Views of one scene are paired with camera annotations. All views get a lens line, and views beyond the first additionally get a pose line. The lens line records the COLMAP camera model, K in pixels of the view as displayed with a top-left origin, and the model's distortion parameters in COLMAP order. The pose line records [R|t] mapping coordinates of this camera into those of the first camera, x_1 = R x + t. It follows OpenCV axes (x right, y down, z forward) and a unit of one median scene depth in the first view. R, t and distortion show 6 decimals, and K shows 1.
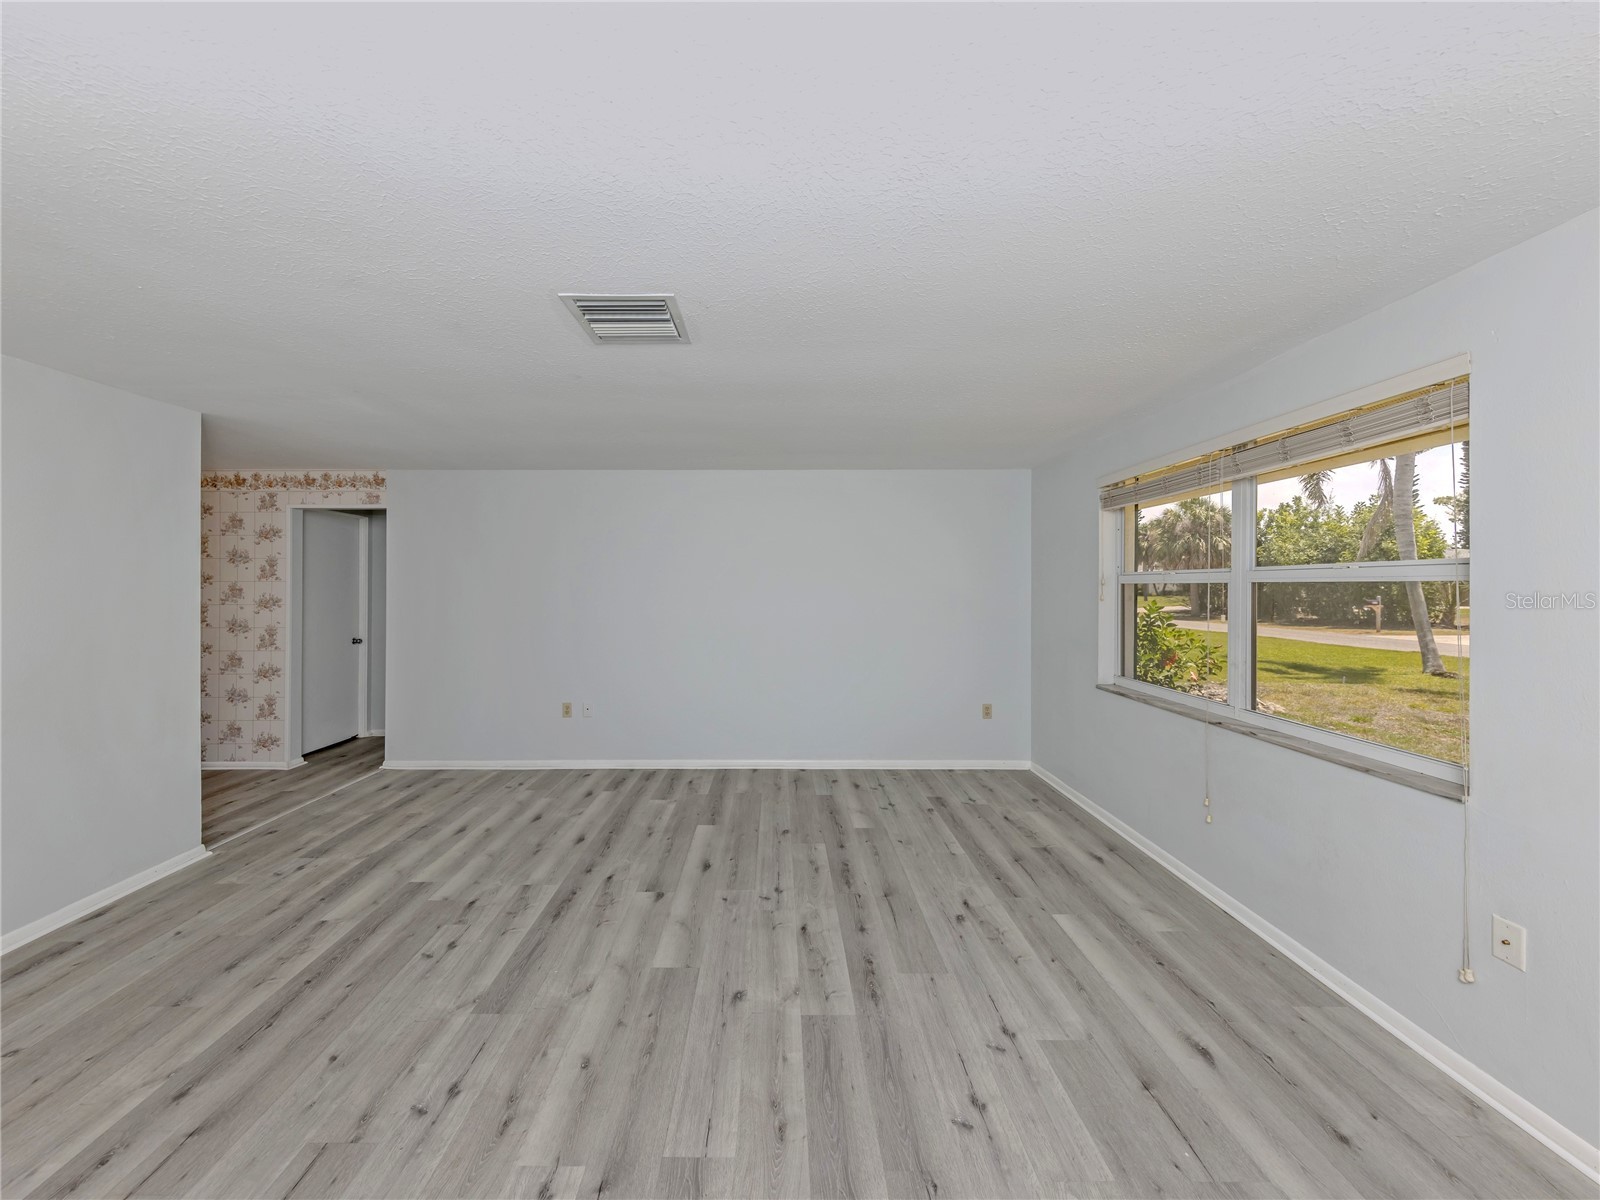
lens RADIAL K [[569.4, 0, 781.4], [0, 569.4, 588.3], [0, 0, 1]] dist [0.009117, -0.002075]
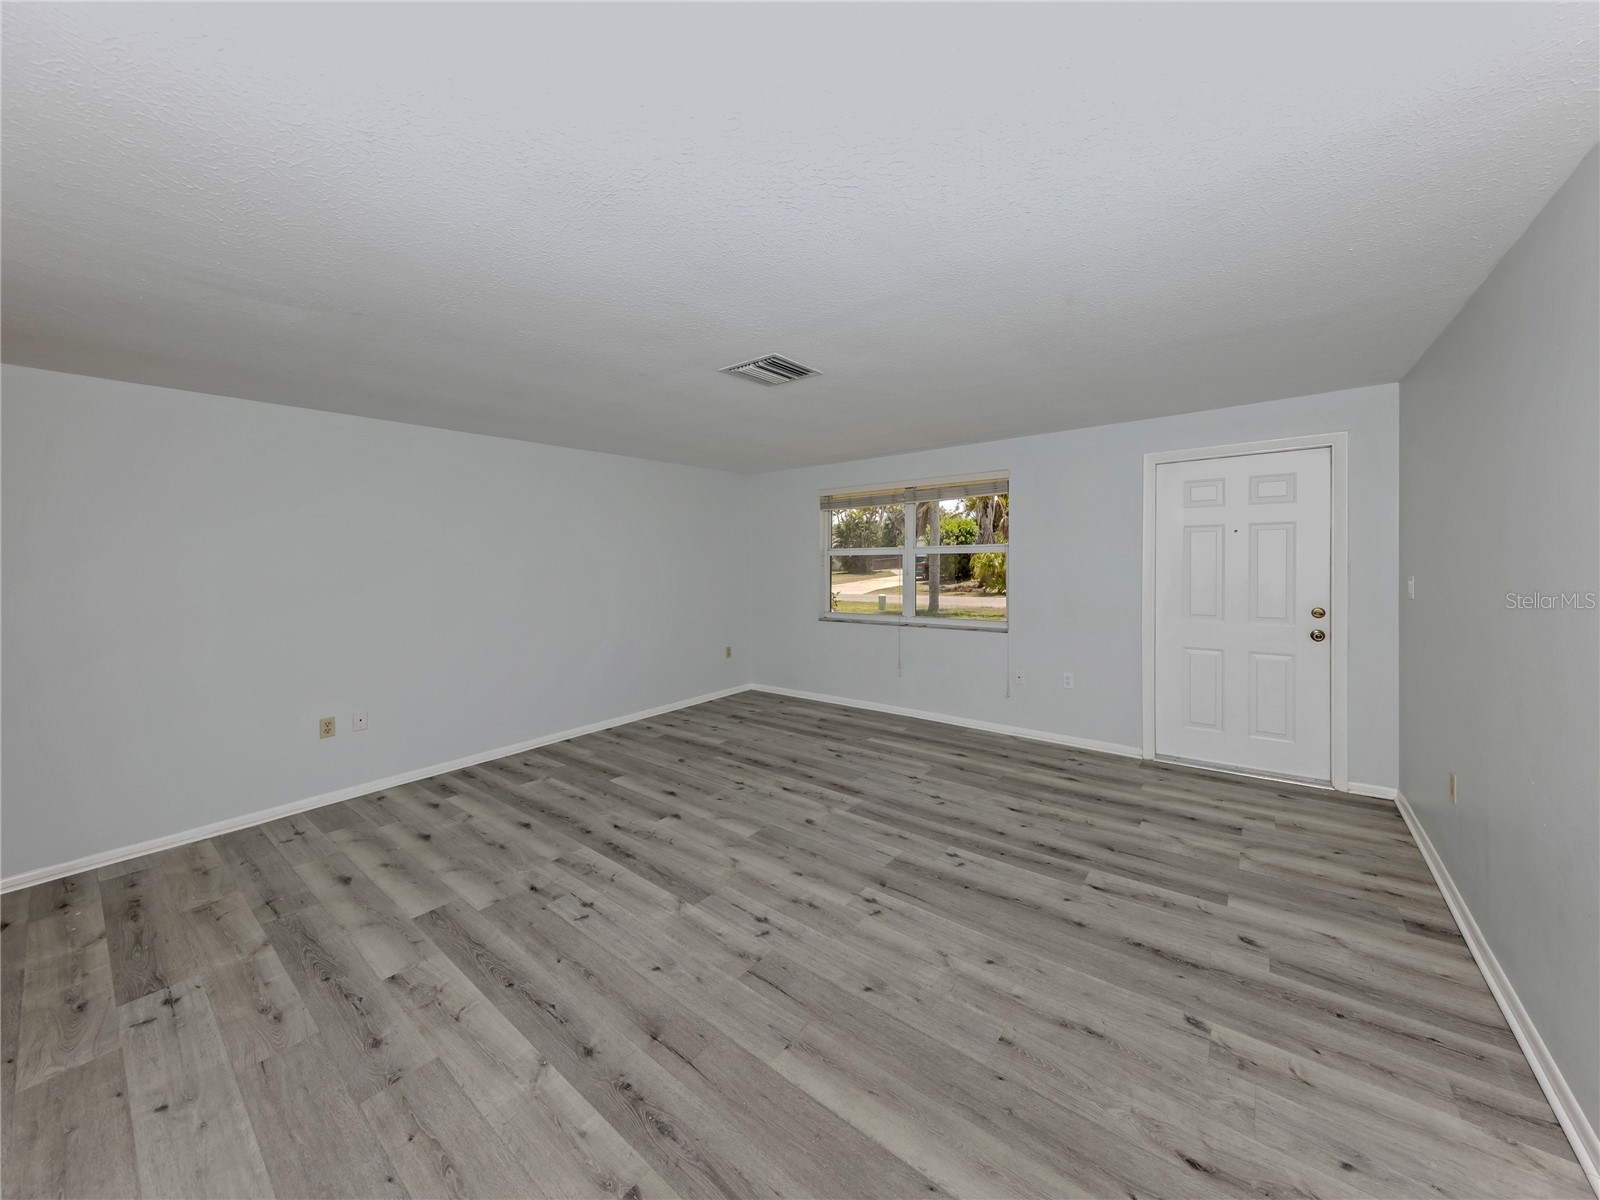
lens RADIAL K [[569.4, 0, 821.0], [0, 569.4, 566.1], [0, 0, 1]] dist [0.009117, -0.002075]
pose [[0.611616, -0.022687, 0.790830, -1.166356], [0.018909, 0.999722, 0.014056, 0.002539], [-0.790929, 0.006357, 0.611875, 0.025960]]
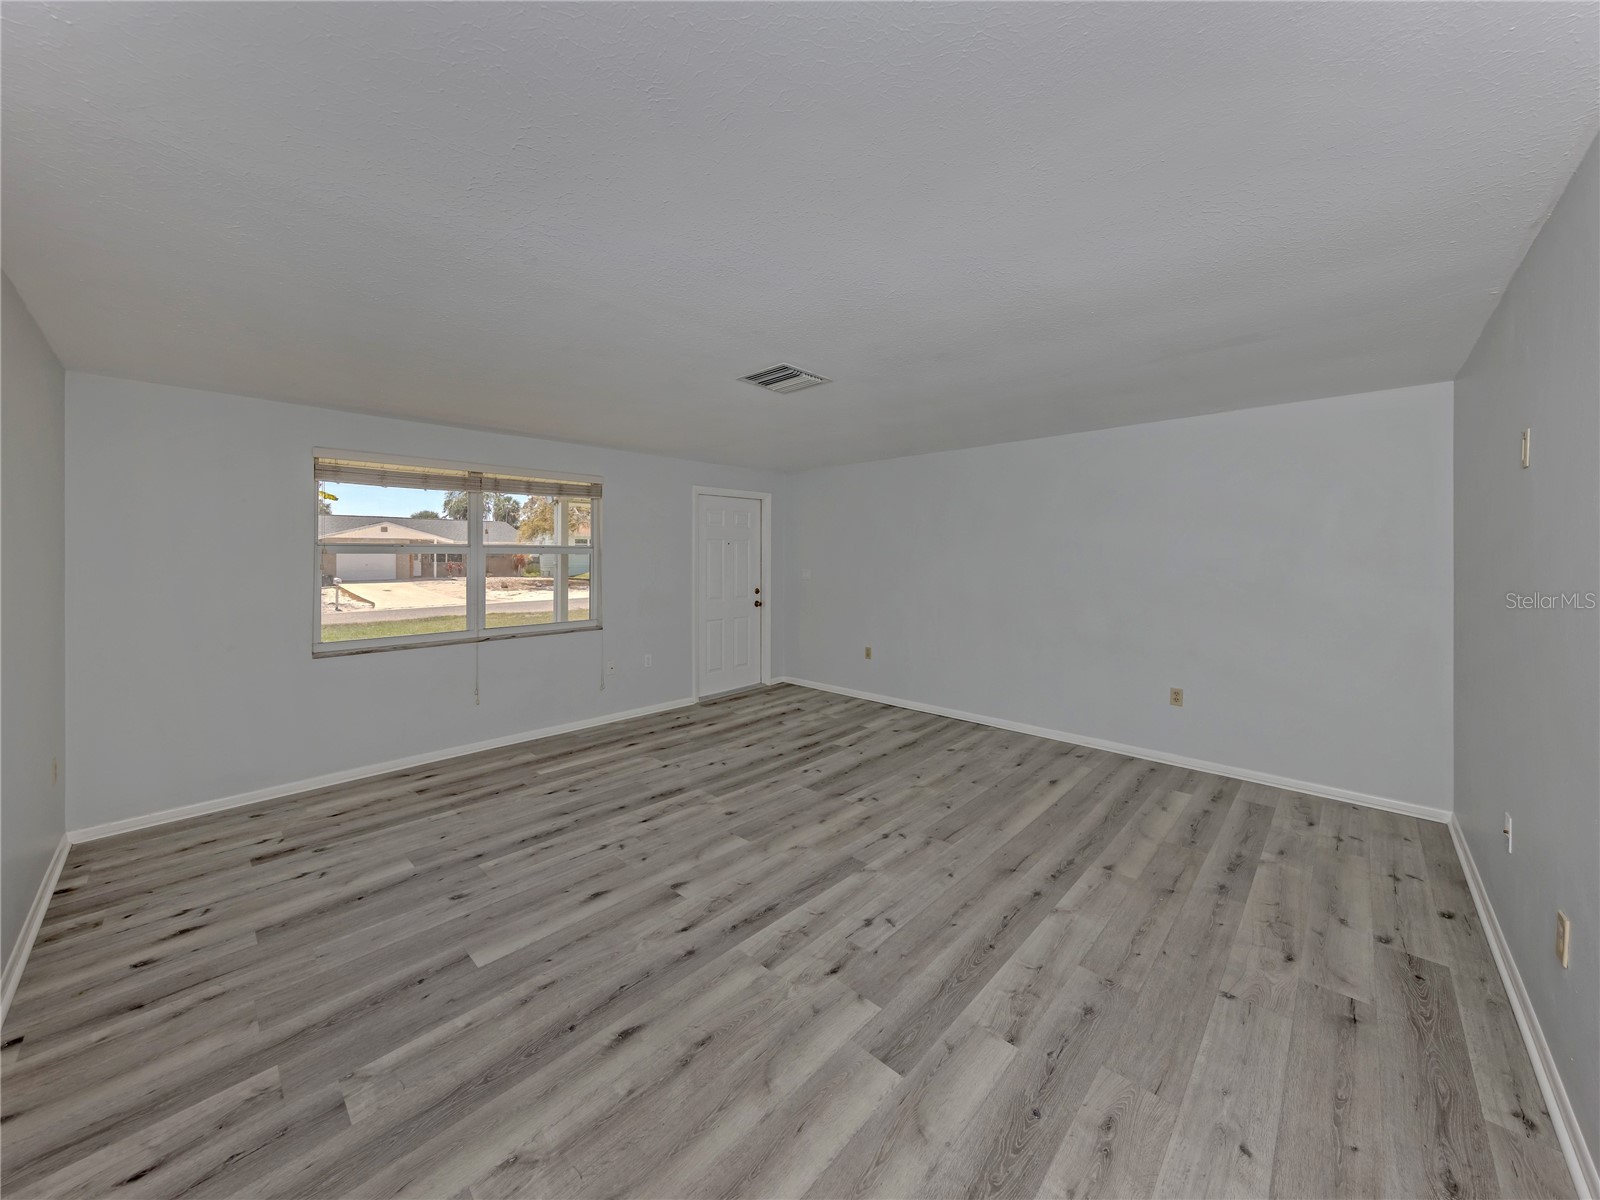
lens RADIAL K [[569.4, 0, 784.8], [0, 569.4, 556.2], [0, 0, 1]] dist [0.009117, -0.002075]
pose [[-0.699215, 0.001802, 0.714910, -1.215813], [0.004812, 0.999986, 0.002185, -0.000786], [-0.714896, 0.004968, -0.699213, 1.844392]]
